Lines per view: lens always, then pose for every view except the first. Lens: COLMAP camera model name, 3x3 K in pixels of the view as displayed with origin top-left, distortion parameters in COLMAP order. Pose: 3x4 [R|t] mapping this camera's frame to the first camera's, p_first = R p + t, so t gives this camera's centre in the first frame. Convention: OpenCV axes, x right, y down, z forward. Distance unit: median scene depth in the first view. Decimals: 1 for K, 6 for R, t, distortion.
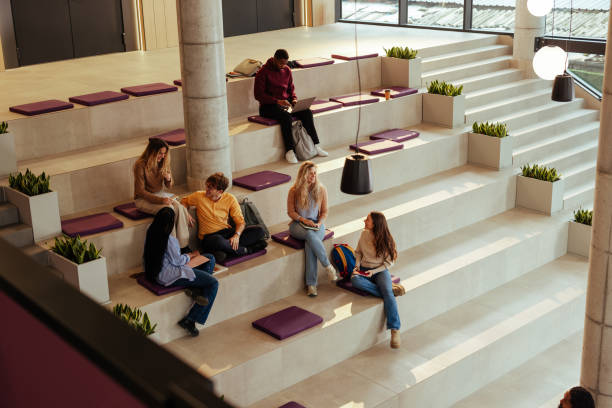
lens RADIAL K [[863.2, 0, 306.0], [0, 863.2, 204.0], [0, 0, 1]] dist [0.026097, -0.011029]
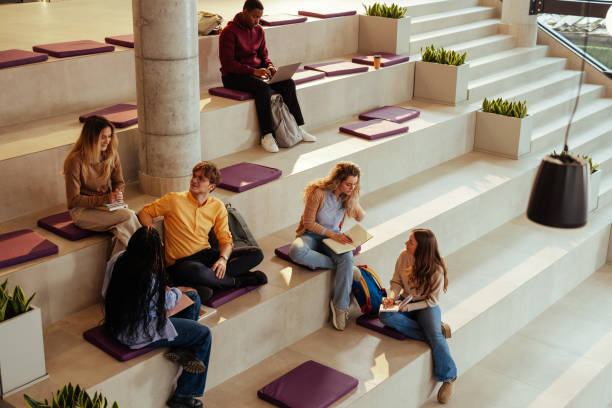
lens RADIAL K [[863.2, 0, 306.0], [0, 863.2, 204.0], [0, 0, 1]] dist [0.026097, -0.011029]
pose [[0.989122, -0.009625, 0.146786, -0.109970], [0.005619, 0.999601, 0.027680, -0.025398], [-0.146993, -0.026554, 0.988781, 0.291756]]
